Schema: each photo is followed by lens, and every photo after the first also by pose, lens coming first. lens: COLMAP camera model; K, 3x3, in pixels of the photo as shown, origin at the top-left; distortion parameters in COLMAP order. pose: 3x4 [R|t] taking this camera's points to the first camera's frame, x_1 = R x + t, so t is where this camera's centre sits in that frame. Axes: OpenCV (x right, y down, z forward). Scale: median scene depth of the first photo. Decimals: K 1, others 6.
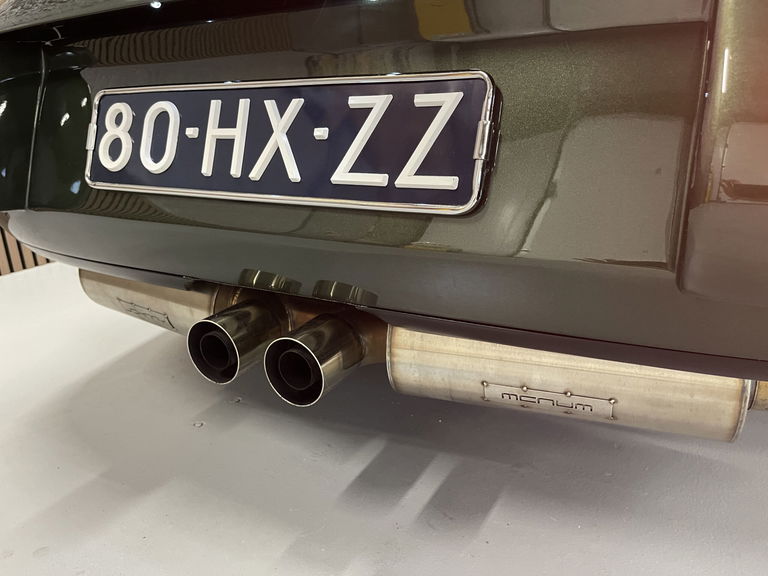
lens RADIAL K [[575.2, 0, 384.5], [0, 575.2, 286.7], [0, 0, 1]] dist [0.077215, -0.091227]
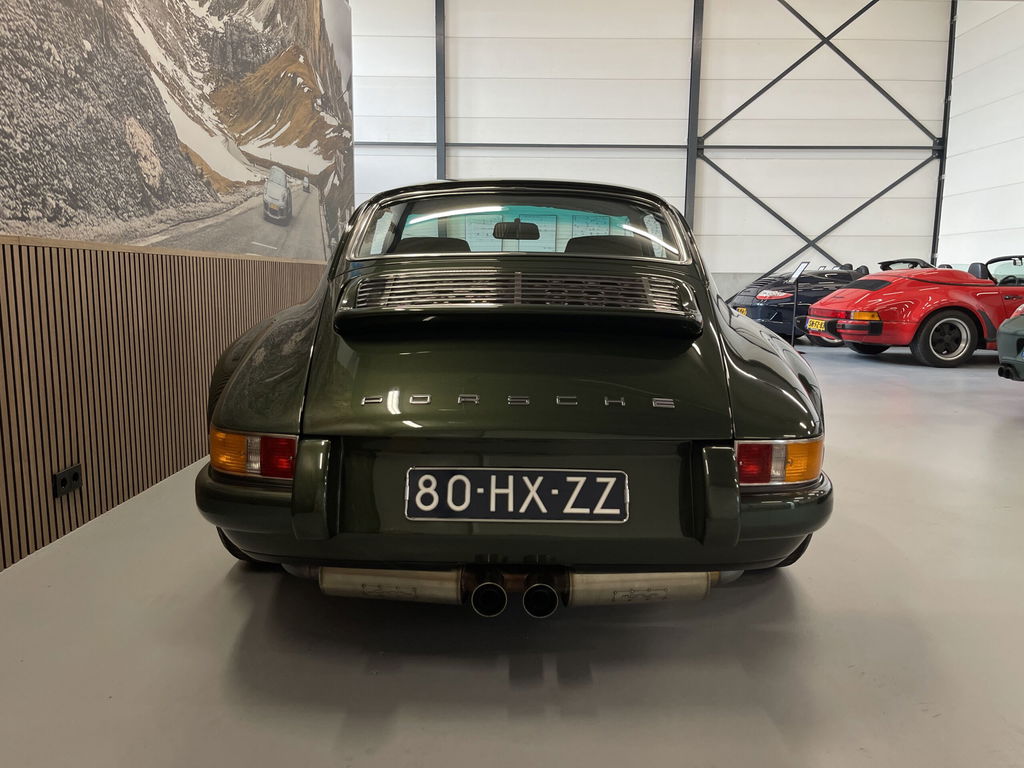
lens RADIAL K [[766.9, 0, 516.5], [0, 766.9, 382.4], [0, 0, 1]] dist [0.077215, -0.091227]
pose [[0.872841, -0.019635, 0.487610, -1.659883], [0.110277, 0.981280, -0.157887, -0.210133], [-0.475382, 0.191583, 0.858667, -1.609689]]
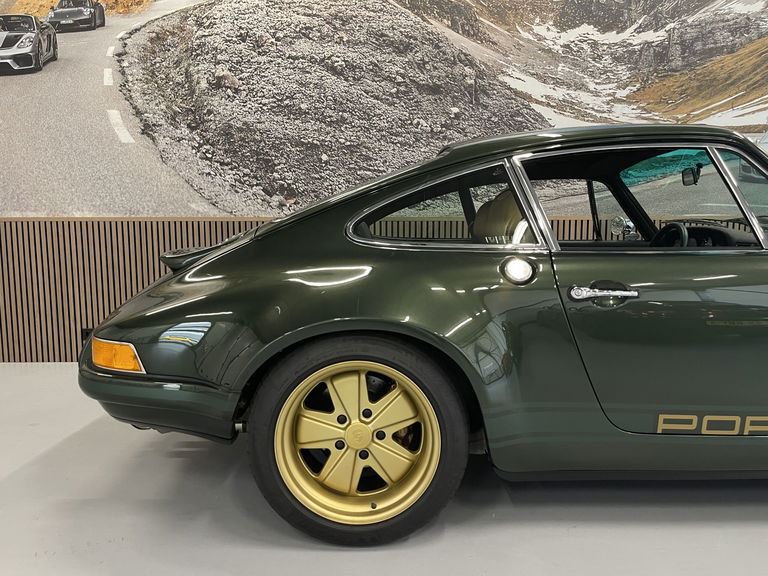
lens RADIAL K [[575.2, 0, 377.9], [0, 575.2, 287.5], [0, 0, 1]] dist [0.077215, -0.091227]
pose [[0.481629, 0.108965, -0.869575, 4.584541], [-0.289431, 0.956343, -0.040469, -0.926300], [0.827202, 0.271173, 0.492140, 0.141404]]
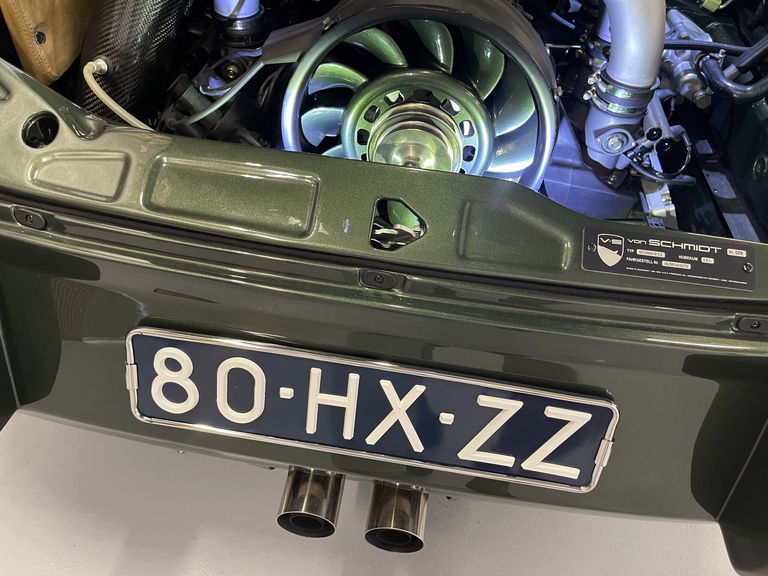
lens RADIAL K [[575.2, 0, 383.8], [0, 575.2, 284.8], [0, 0, 1]] dist [0.077215, -0.091227]
pose [[0.924904, -0.176213, 0.336899, -0.504709], [0.010133, 0.897220, 0.441467, -0.905417], [-0.380065, -0.404901, 0.831628, 0.225690]]
